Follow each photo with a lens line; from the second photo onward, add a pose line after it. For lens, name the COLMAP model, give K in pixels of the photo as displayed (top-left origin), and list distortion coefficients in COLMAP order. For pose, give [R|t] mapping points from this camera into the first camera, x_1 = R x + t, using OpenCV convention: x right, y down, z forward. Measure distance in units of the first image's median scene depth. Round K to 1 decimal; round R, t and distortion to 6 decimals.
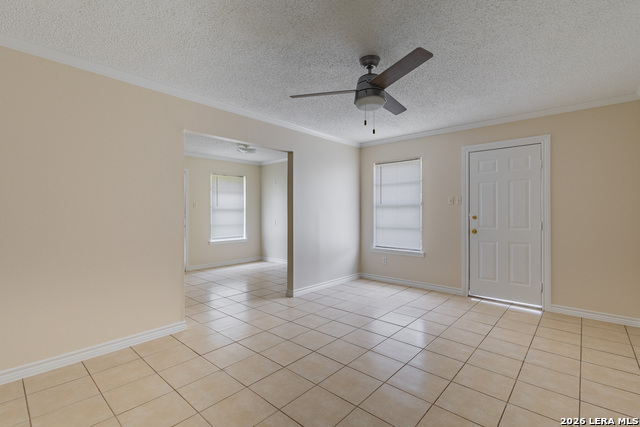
lens RADIAL K [[297.3, 0, 320.0], [0, 297.3, 213.5], [0, 0, 1]] dist [-0.000425, -0.000100]
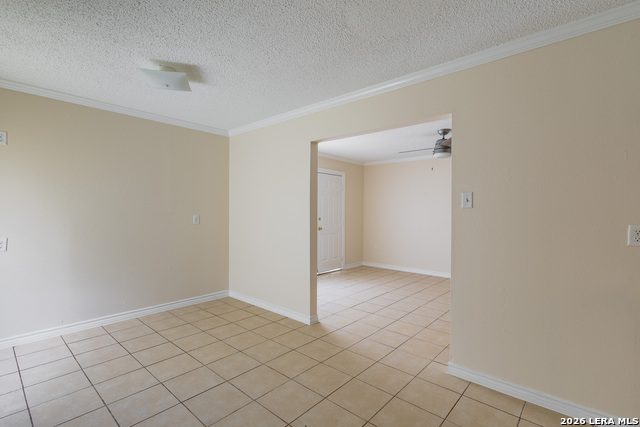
lens RADIAL K [[297.1, 0, 321.5], [0, 297.1, 214.8], [0, 0, 1]] dist [0.003821, 0.000370]
pose [[-0.012666, -0.002085, 0.999918, -0.875568], [0.005053, 0.999985, 0.002149, -0.010060], [-0.999907, 0.005079, -0.012655, 0.975747]]
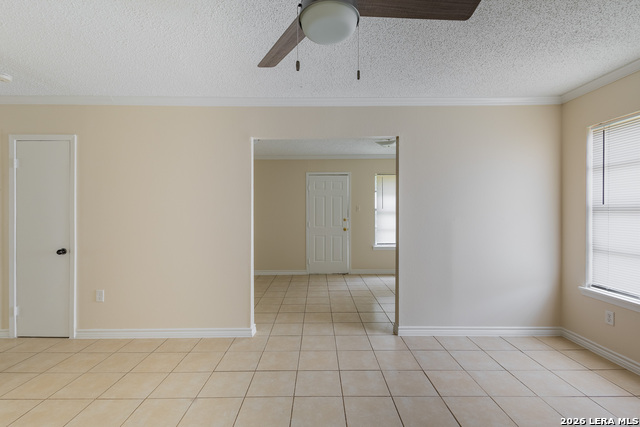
lens RADIAL K [[297.1, 0, 321.5], [0, 297.1, 214.8], [0, 0, 1]] dist [0.003821, 0.000370]
pose [[0.678103, 0.010159, -0.734896, 0.305204], [-0.008663, 0.999945, 0.005829, -0.015209], [0.734916, 0.002414, 0.678154, 0.362936]]
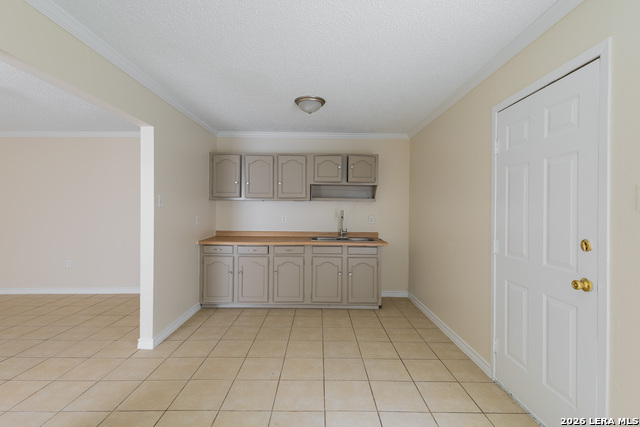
lens RADIAL K [[297.3, 0, 320.0], [0, 297.3, 213.5], [0, 0, 1]] dist [-0.000425, -0.000100]
pose [[-0.728717, 0.005816, -0.684790, -0.173746], [-0.009189, 0.999791, 0.018270, -0.021277], [0.684753, 0.019606, -0.728512, 1.432090]]
